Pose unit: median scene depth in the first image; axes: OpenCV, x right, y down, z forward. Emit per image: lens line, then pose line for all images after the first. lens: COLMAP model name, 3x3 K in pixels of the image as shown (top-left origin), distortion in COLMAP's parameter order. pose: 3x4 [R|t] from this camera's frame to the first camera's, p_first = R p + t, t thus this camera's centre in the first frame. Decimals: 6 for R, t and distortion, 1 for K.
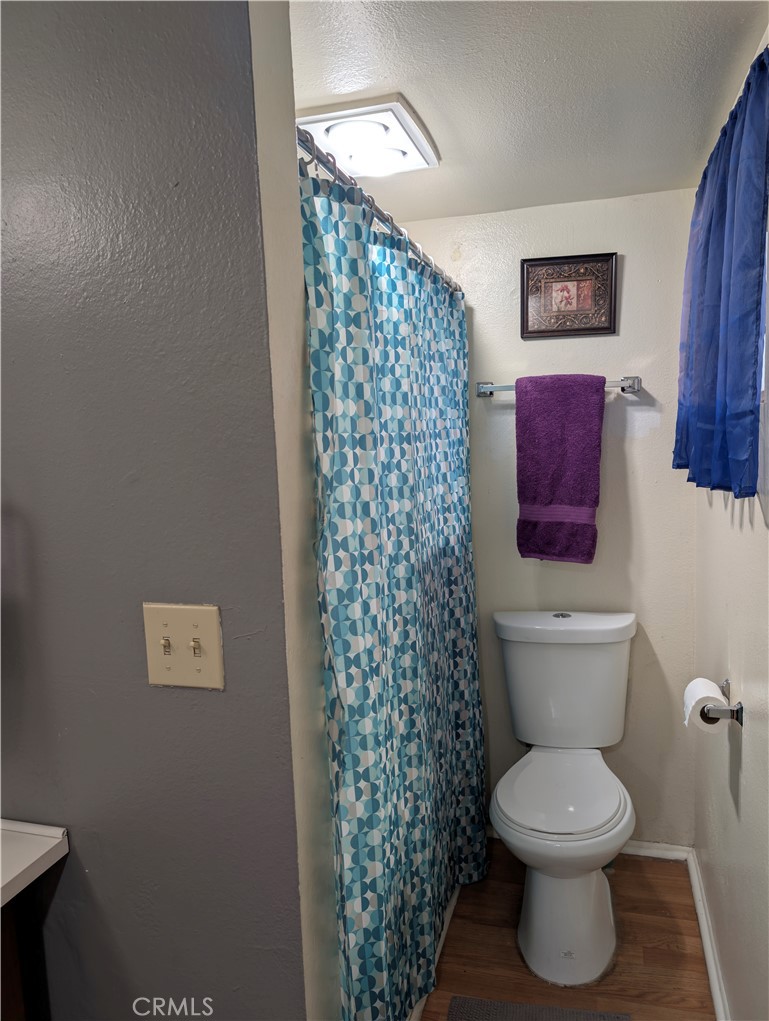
lens RADIAL K [[736.3, 0, 386.3], [0, 736.3, 511.3], [0, 0, 1]] dist [0.015163, -0.013980]
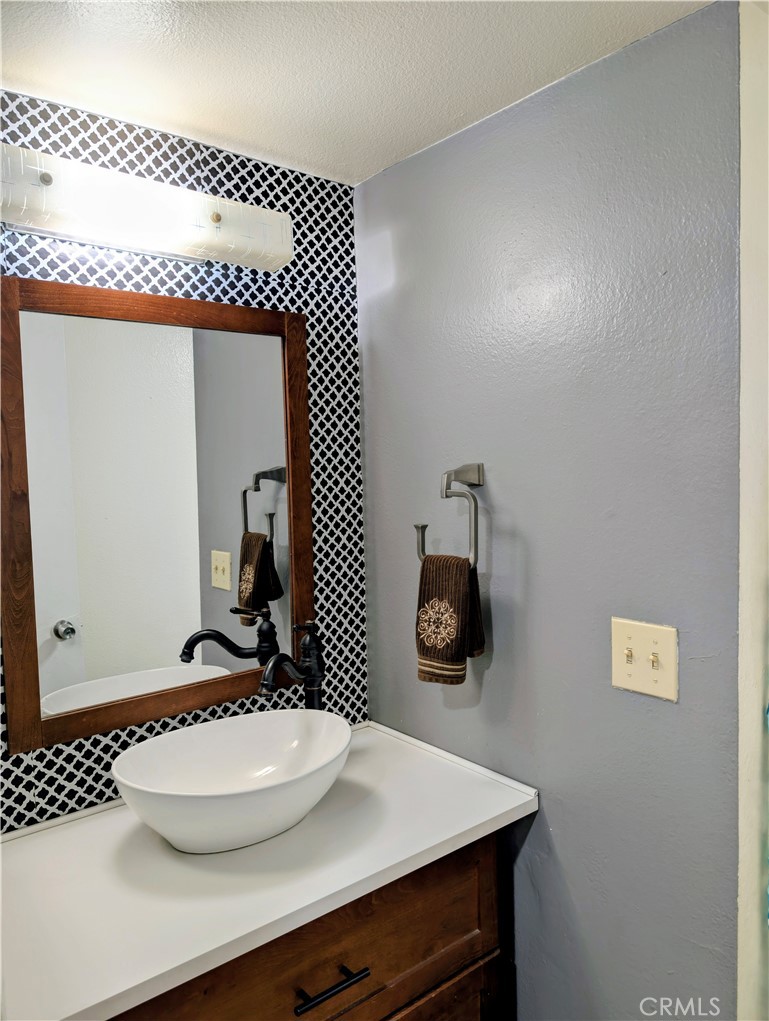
lens RADIAL K [[736.3, 0, 386.7], [0, 736.3, 512.3], [0, 0, 1]] dist [0.015163, -0.013980]
pose [[0.818965, 0.052597, -0.571428, 0.051058], [-0.073671, 0.997187, -0.013798, -0.003122], [0.569095, 0.053398, 0.820536, -0.217253]]
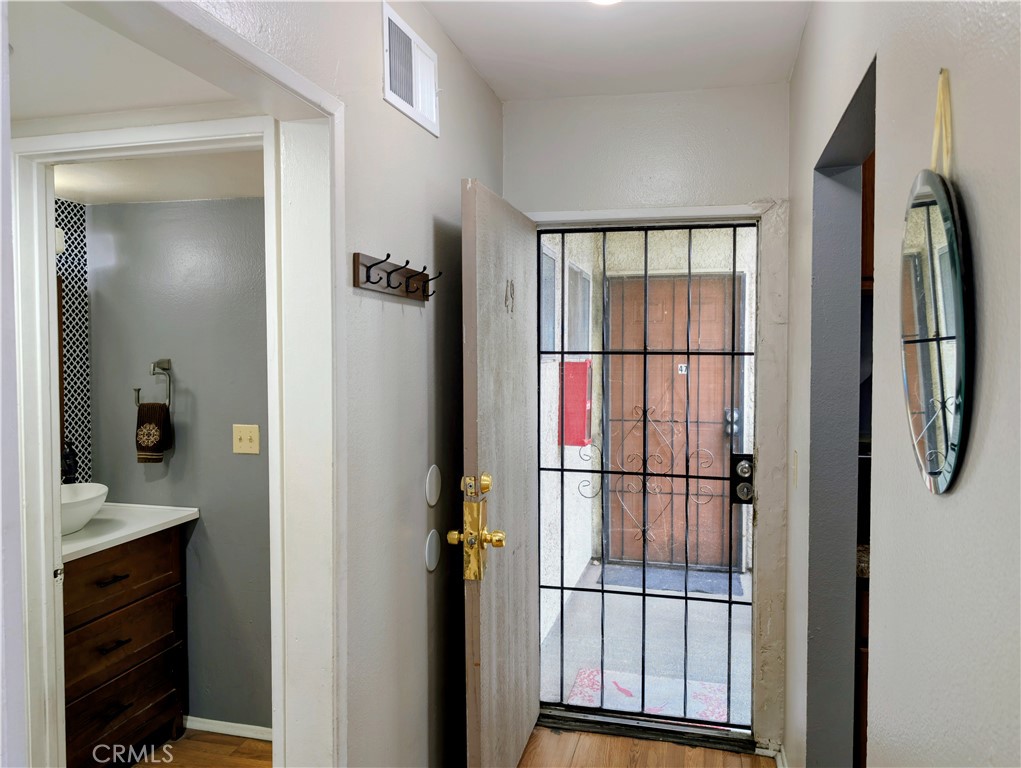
lens RADIAL K [[735.4, 0, 509.0], [0, 735.4, 384.3], [0, 0, 1]] dist [0.019452, -0.023234]
pose [[0.998149, 0.039135, 0.046557, 0.647979], [-0.035741, 0.996791, -0.071622, 0.142214], [-0.049211, 0.069826, 0.996345, -2.065410]]
